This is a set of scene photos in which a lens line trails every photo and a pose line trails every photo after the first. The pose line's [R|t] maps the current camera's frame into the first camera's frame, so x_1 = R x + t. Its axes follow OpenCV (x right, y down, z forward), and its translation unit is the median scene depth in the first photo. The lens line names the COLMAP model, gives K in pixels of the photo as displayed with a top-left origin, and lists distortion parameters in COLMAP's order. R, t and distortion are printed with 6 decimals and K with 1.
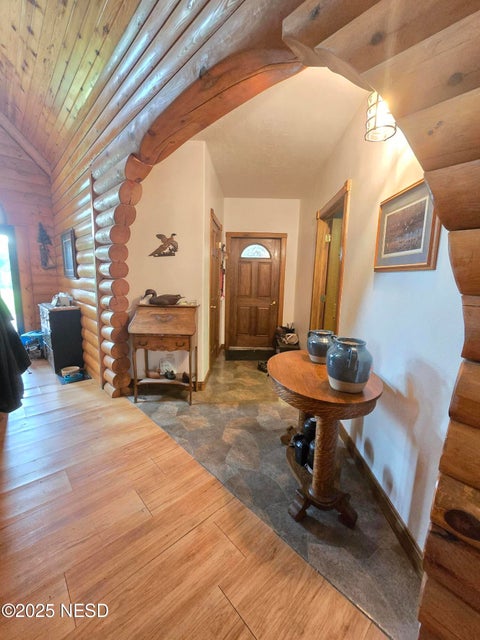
lens RADIAL K [[263.3, 0, 238.3], [0, 263.3, 317.6], [0, 0, 1]] dist [0.002883, 0.000242]
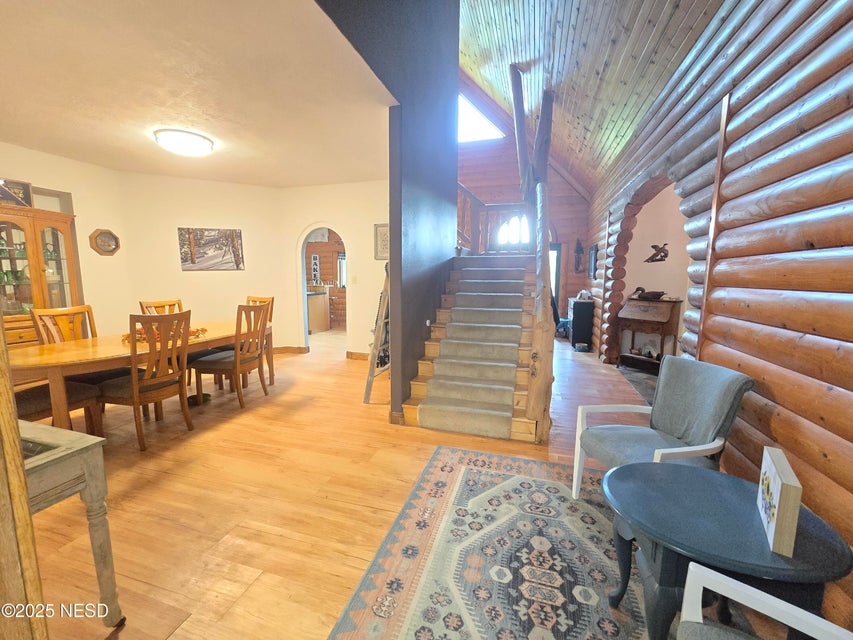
lens RADIAL K [[351.0, 0, 426.1], [0, 351.0, 317.7], [0, 0, 1]] dist [0.002883, 0.000242]
pose [[0.502737, 0.085487, -0.860202, 0.643857], [-0.121346, 0.992224, 0.027688, 0.124697], [0.855880, 0.090462, 0.509201, -0.794367]]
